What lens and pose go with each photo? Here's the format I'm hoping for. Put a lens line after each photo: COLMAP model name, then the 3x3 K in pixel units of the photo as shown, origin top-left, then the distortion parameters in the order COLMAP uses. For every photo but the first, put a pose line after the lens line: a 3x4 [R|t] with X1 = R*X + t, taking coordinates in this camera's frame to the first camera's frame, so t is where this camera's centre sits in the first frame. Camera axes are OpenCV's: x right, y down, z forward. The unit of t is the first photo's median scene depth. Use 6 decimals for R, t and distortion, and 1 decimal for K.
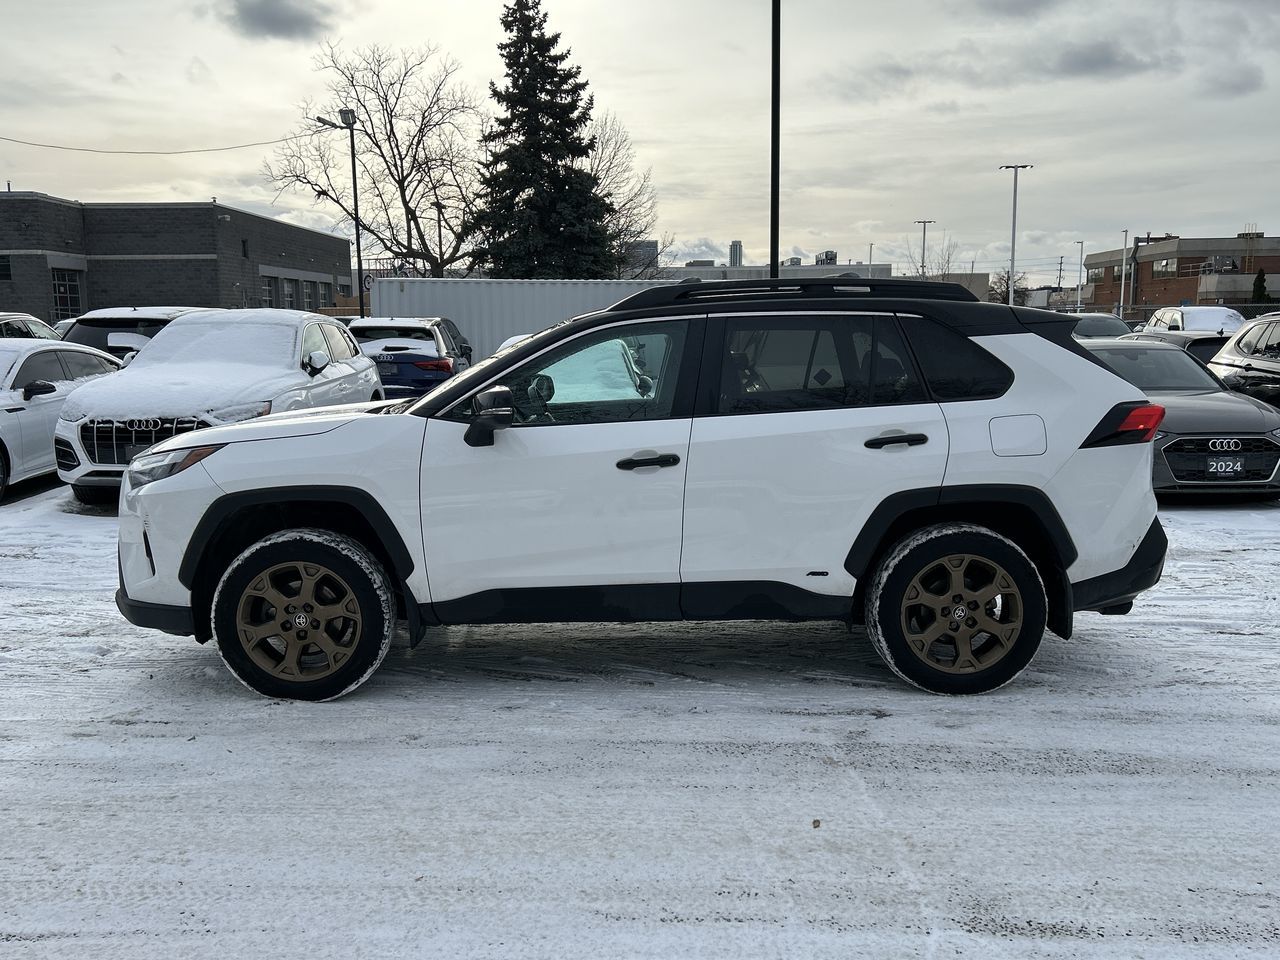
lens RADIAL K [[1119.0, 0, 630.8], [0, 1119.0, 496.6], [0, 0, 1]] dist [0.046673, -0.040355]
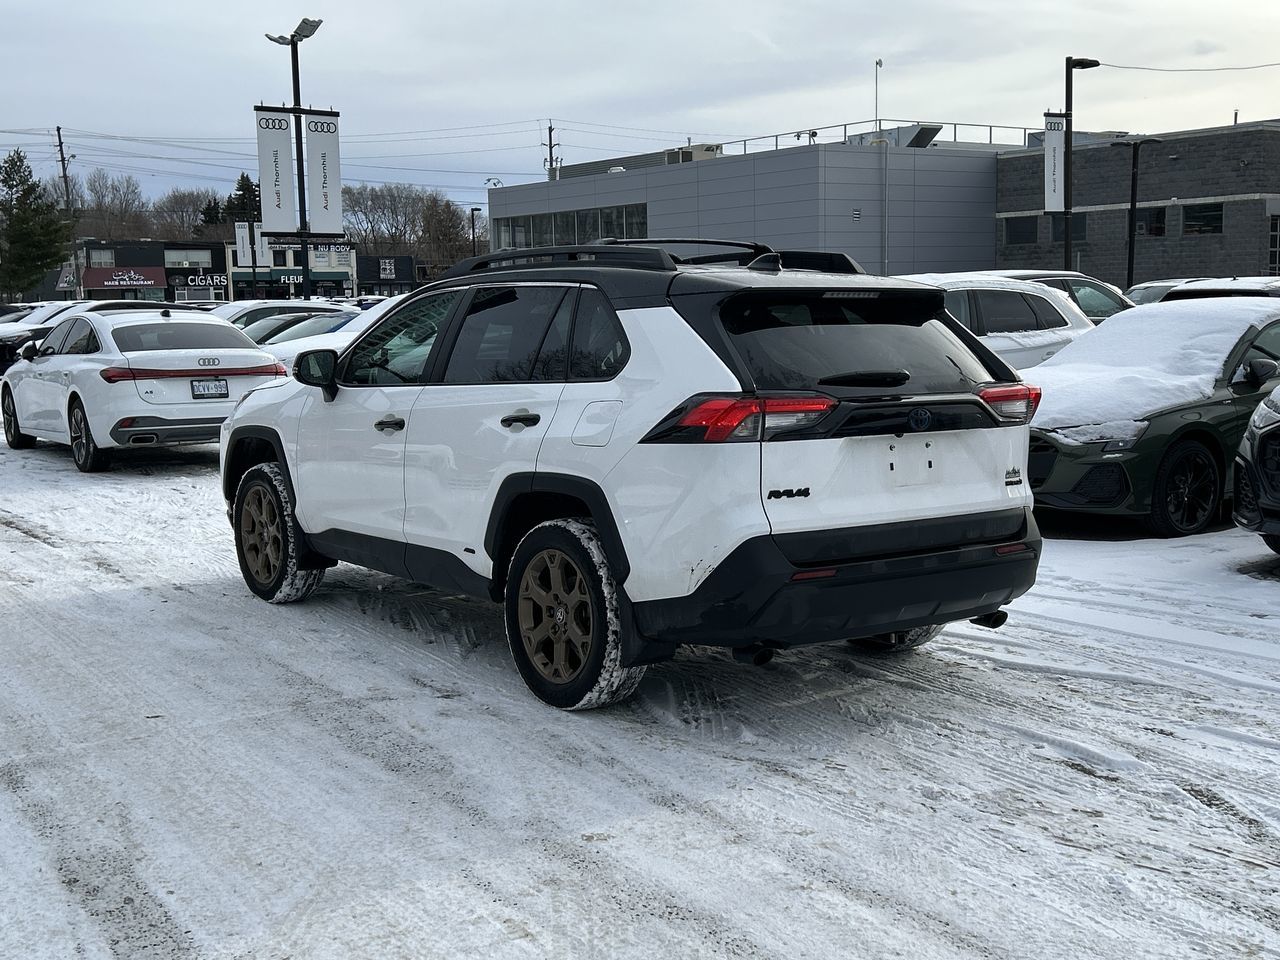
lens RADIAL K [[1544.9, 0, 642.7], [0, 1544.9, 475.5], [0, 0, 1]] dist [0.065712, 0.000000]
pose [[0.581121, 0.089843, -0.808842, 1.343446], [-0.114050, 0.993070, 0.028365, -0.051643], [0.805786, 0.075765, 0.587341, 0.323896]]
